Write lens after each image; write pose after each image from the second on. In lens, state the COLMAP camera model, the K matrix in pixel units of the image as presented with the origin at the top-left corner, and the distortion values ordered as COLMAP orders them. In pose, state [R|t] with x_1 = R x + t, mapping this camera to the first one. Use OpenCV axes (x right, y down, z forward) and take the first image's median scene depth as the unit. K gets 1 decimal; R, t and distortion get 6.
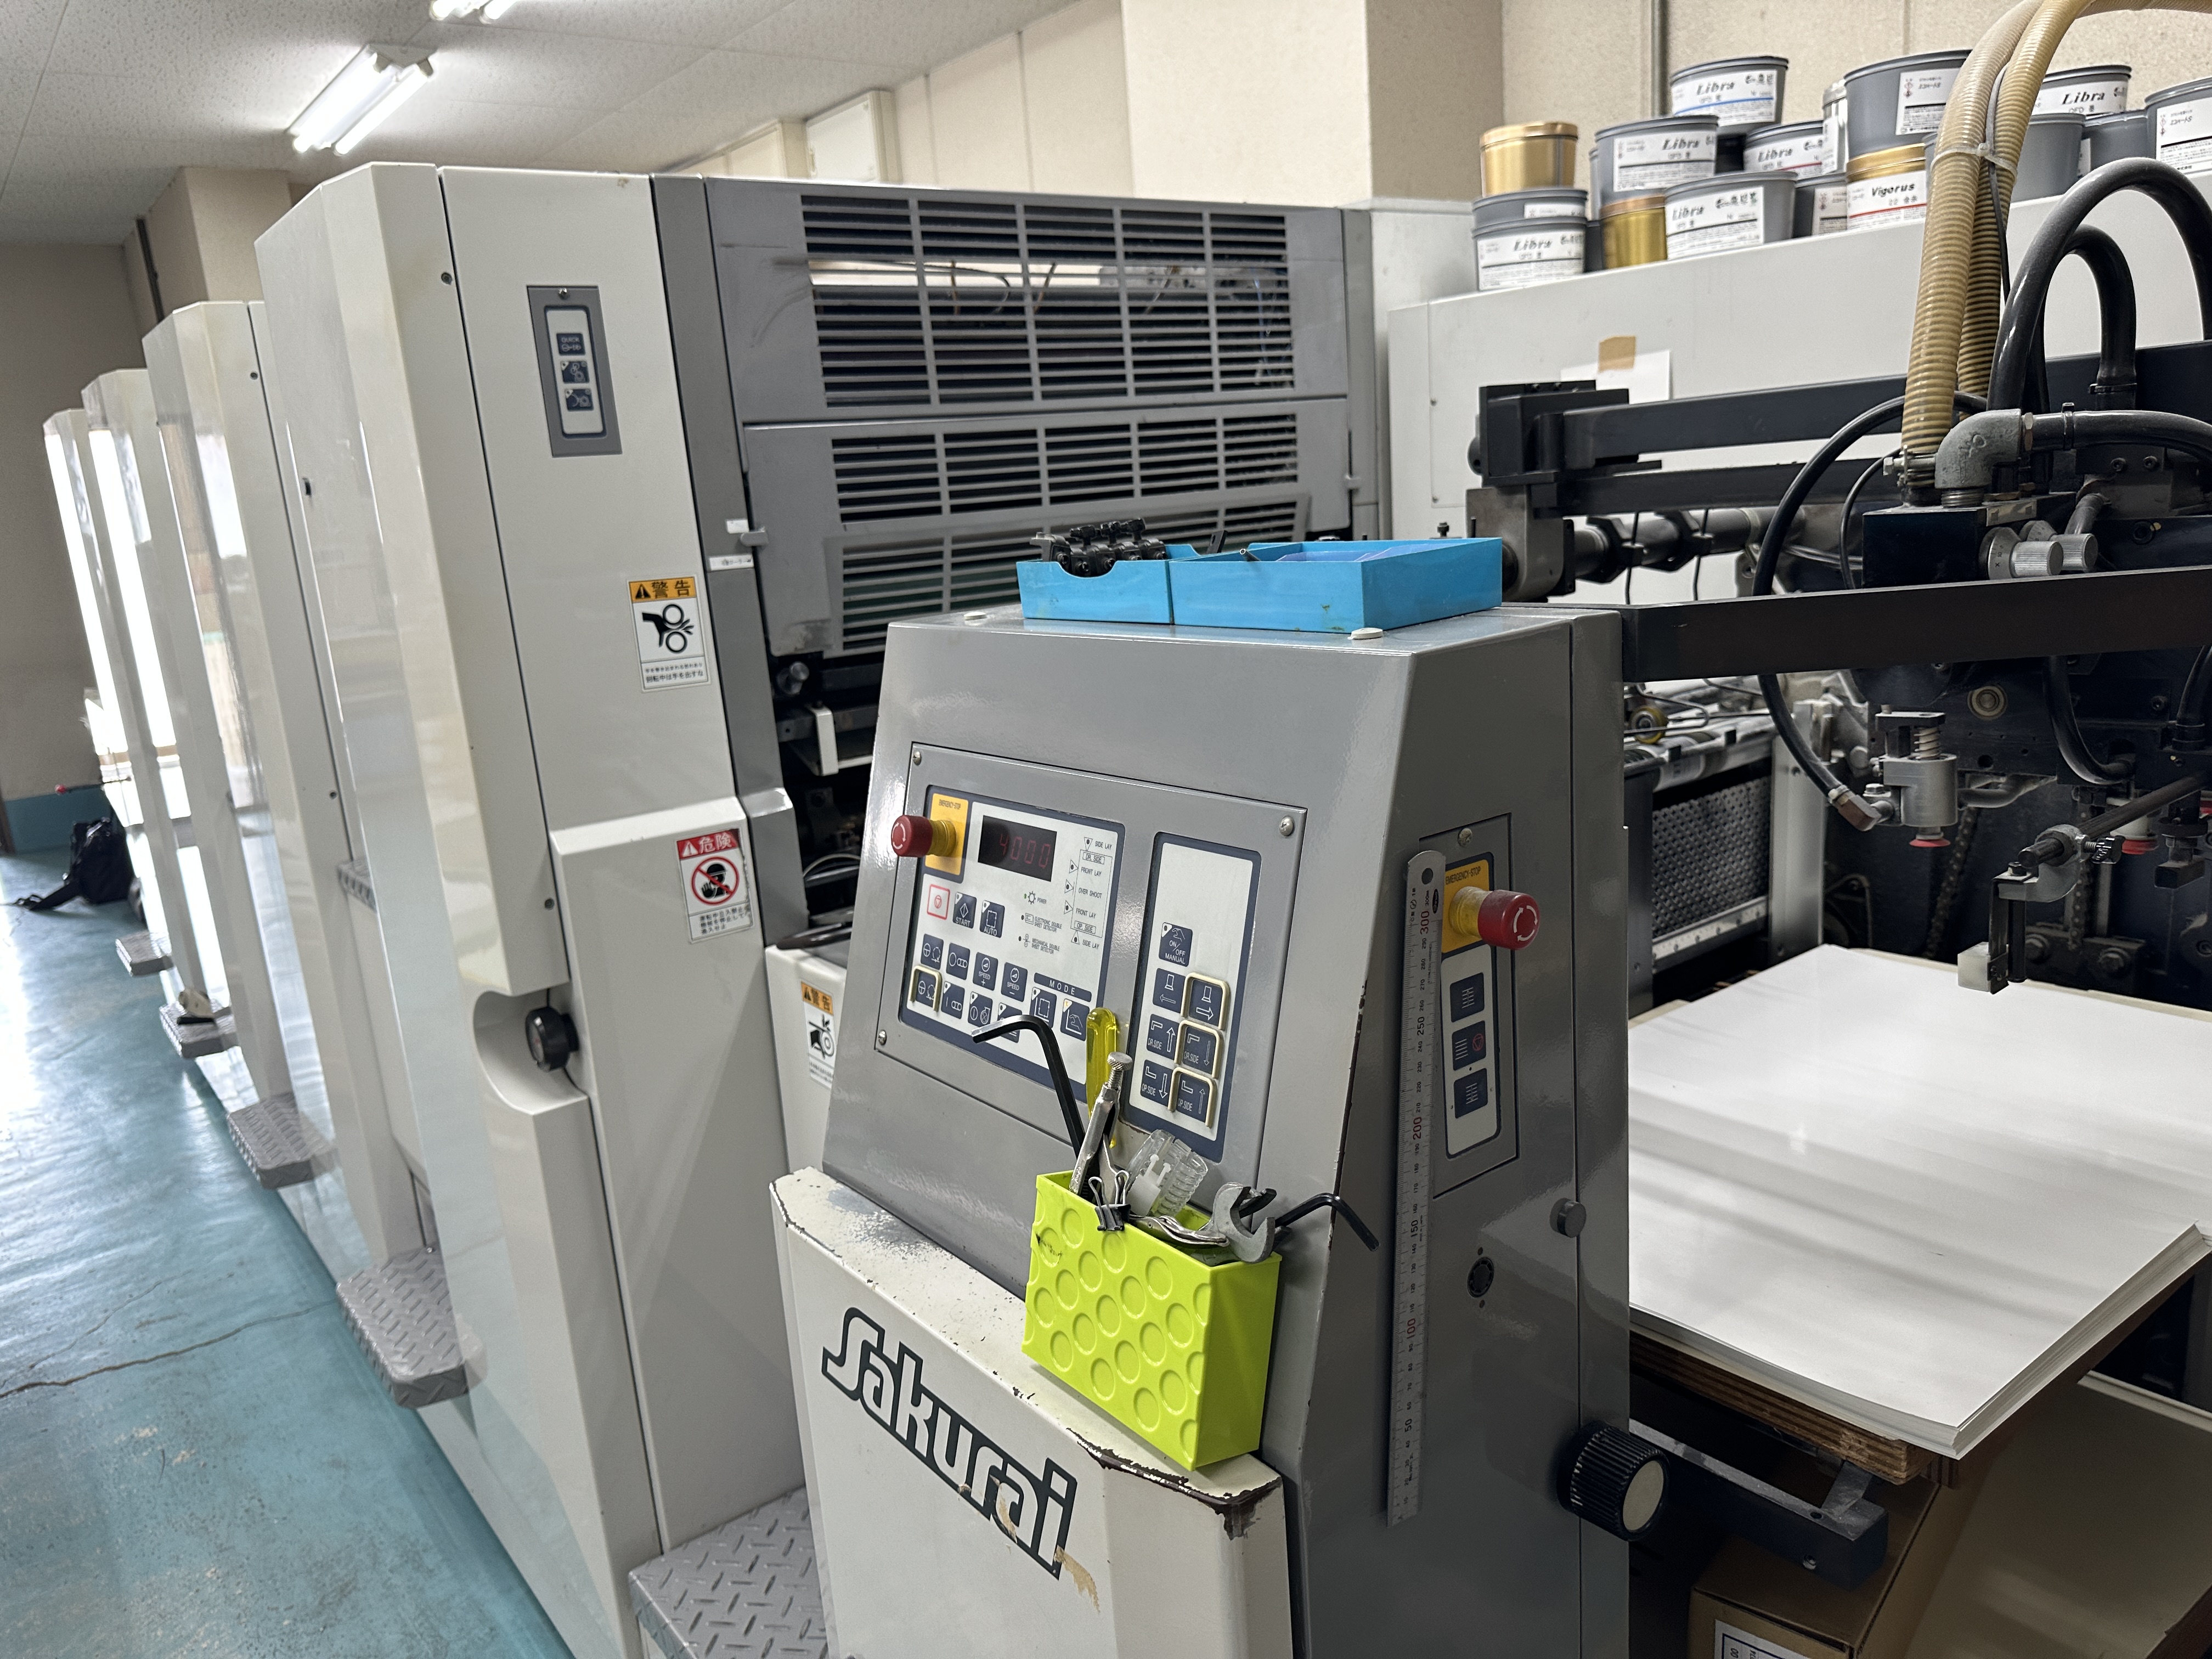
lens RADIAL K [[1565.7, 0, 1106.0], [0, 1565.7, 829.5], [0, 0, 1]] dist [0.111348, -0.195329]
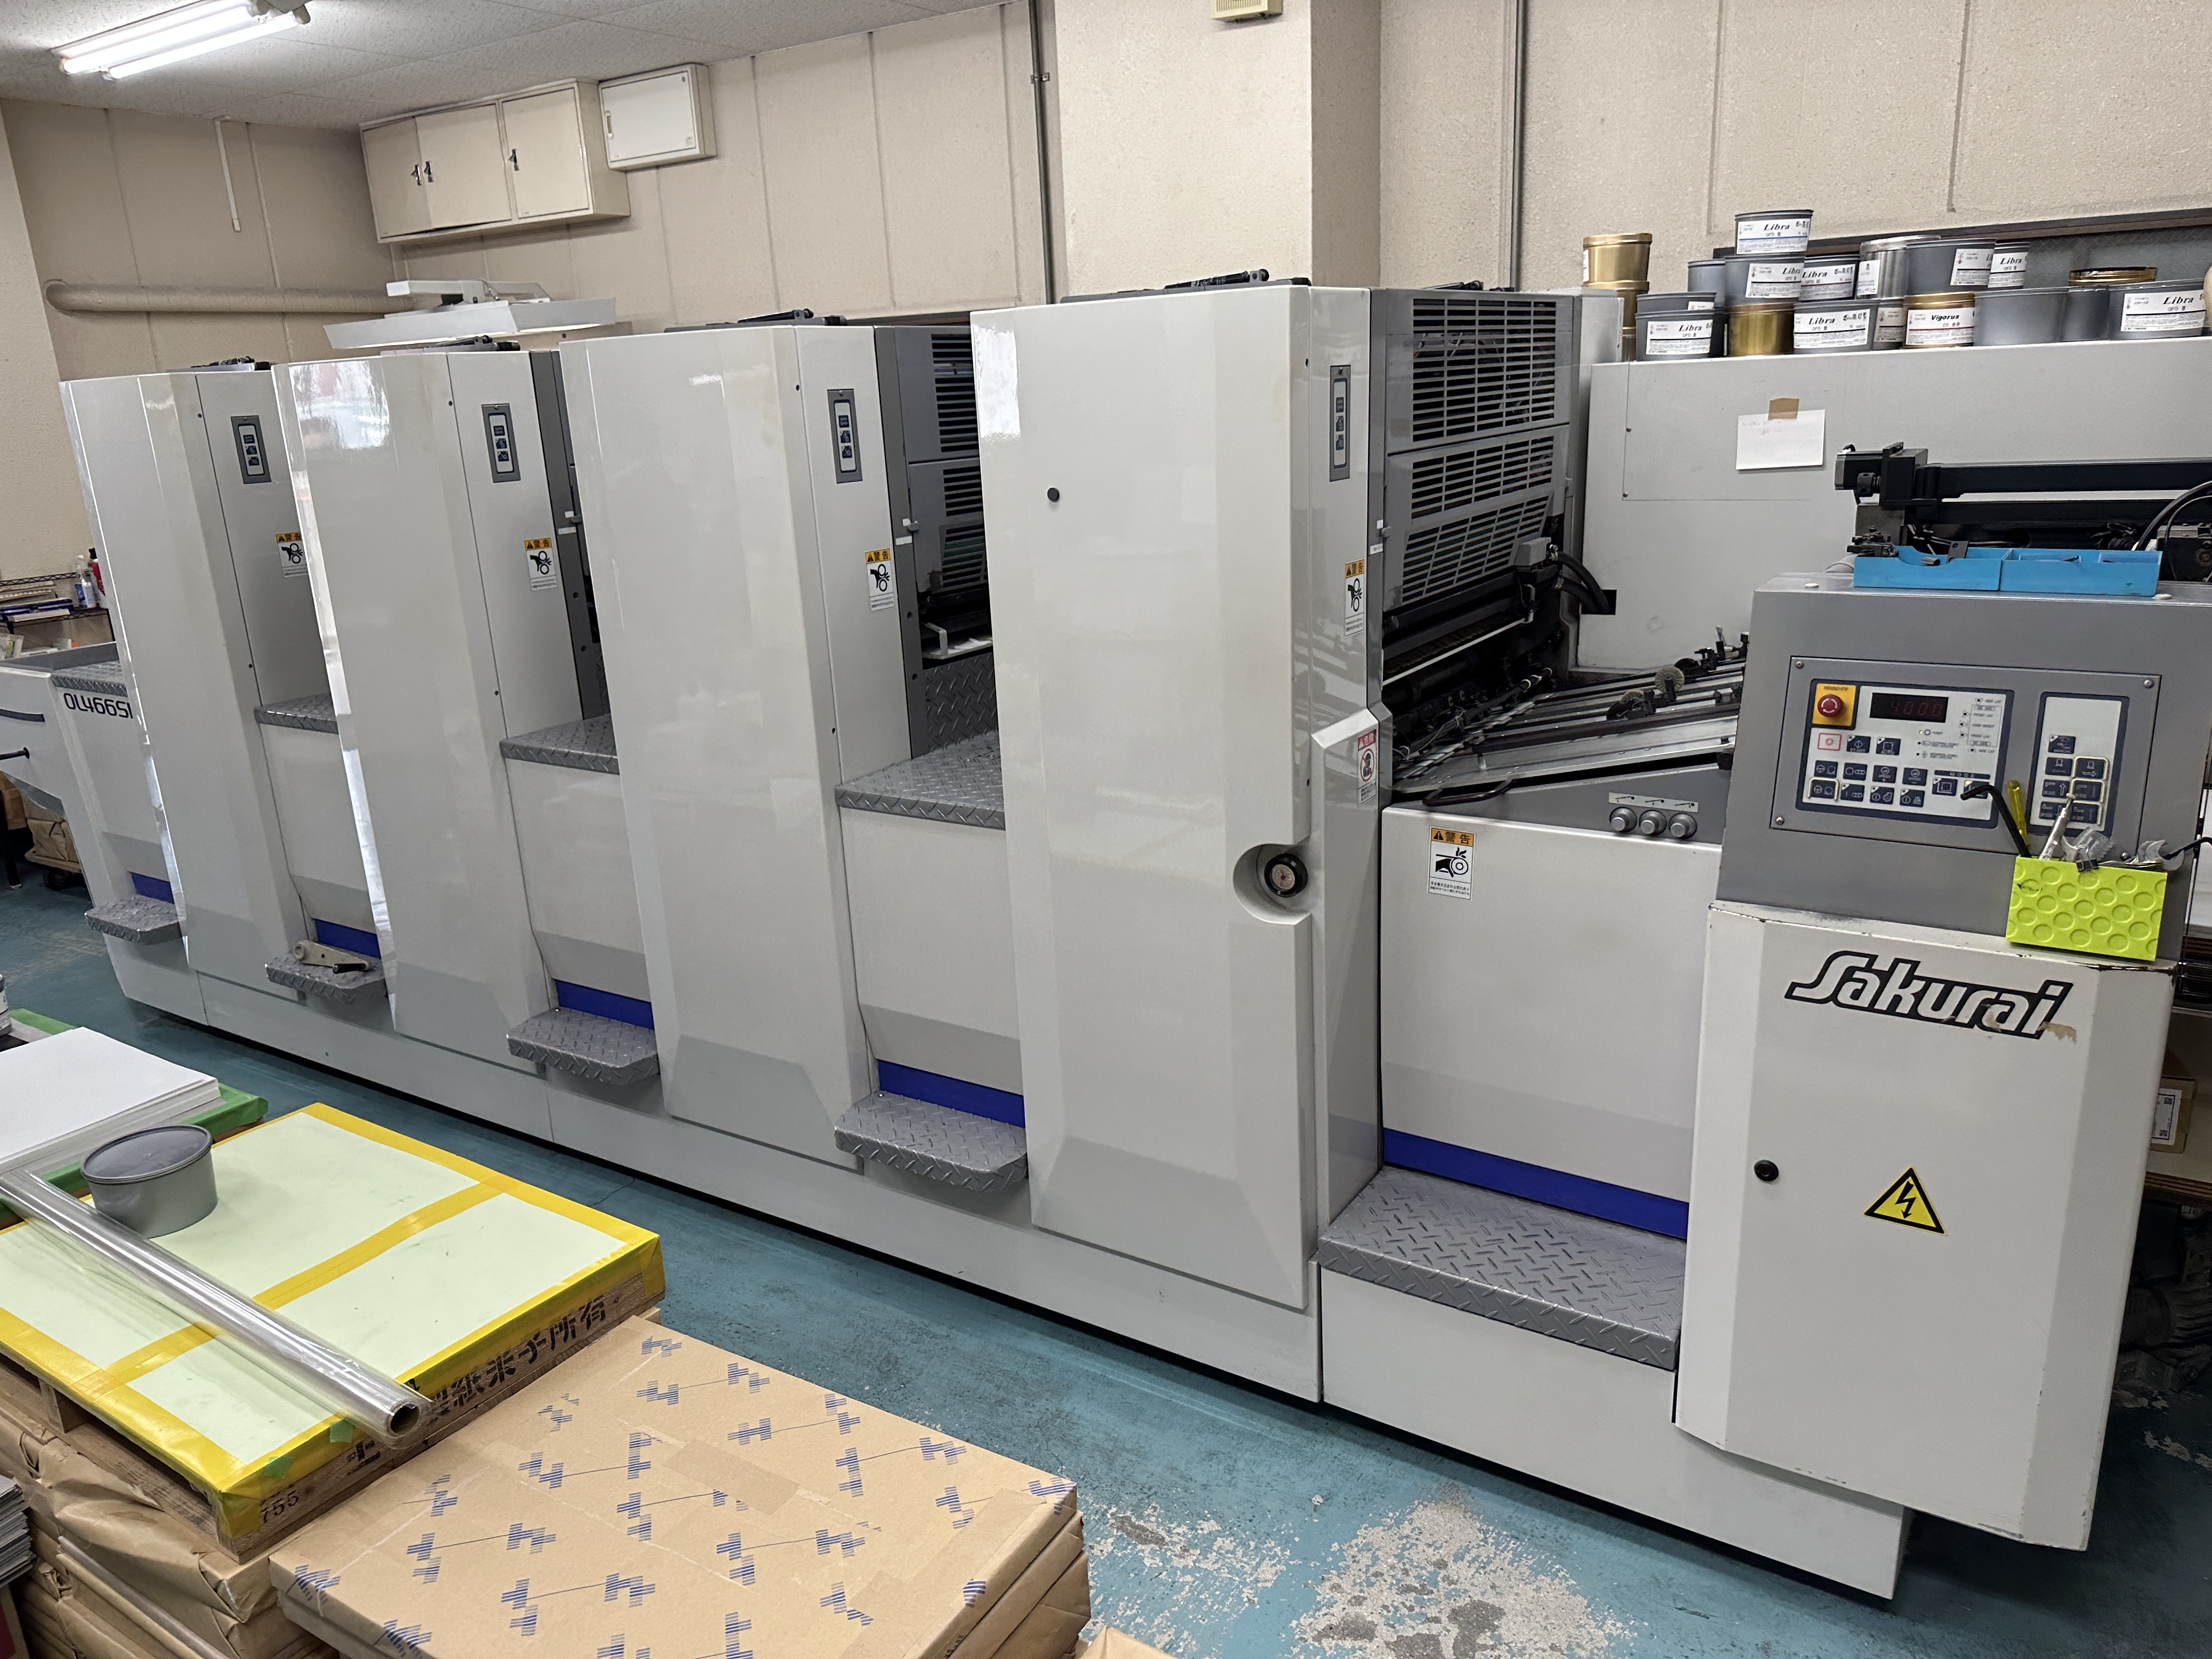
lens RADIAL K [[1557.7, 0, 1106.0], [0, 1557.7, 829.5], [0, 0, 1]] dist [0.048062, -0.069917]
pose [[0.945533, -0.058563, 0.320214, -1.584717], [0.046654, 0.997909, 0.044742, 0.027935], [-0.322165, -0.027365, 0.946288, -0.504342]]
